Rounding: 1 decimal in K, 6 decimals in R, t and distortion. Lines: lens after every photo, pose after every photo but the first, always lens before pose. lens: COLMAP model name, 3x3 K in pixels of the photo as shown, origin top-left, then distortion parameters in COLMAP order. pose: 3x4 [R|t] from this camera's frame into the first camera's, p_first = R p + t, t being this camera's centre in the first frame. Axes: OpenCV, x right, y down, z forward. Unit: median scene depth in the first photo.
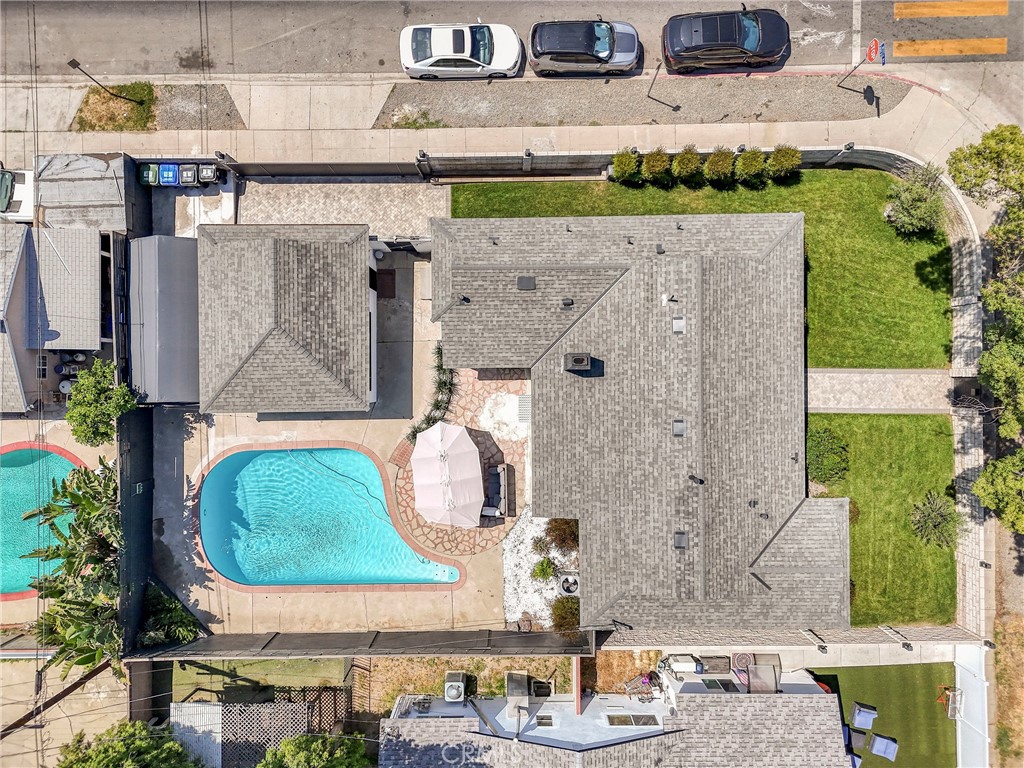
lens RADIAL K [[726.1, 0, 512.0], [0, 726.1, 384.0], [0, 0, 1]] dist [0.014886, -0.003623]
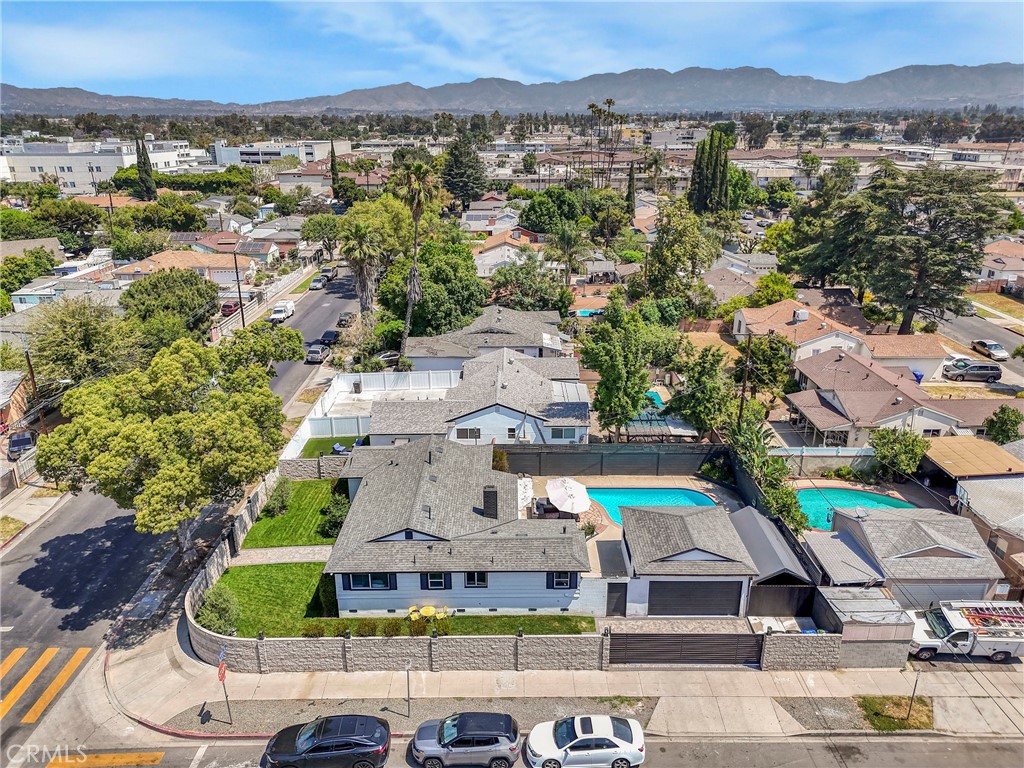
lens RADIAL K [[726.1, 0, 512.0], [0, 726.1, 384.0], [0, 0, 1]] dist [0.014886, -0.003623]
pose [[-0.999965, 0.002505, 0.008038, 0.024820], [0.006692, -0.342903, 0.939347, -1.267323], [0.005109, 0.939368, 0.342874, 0.167400]]
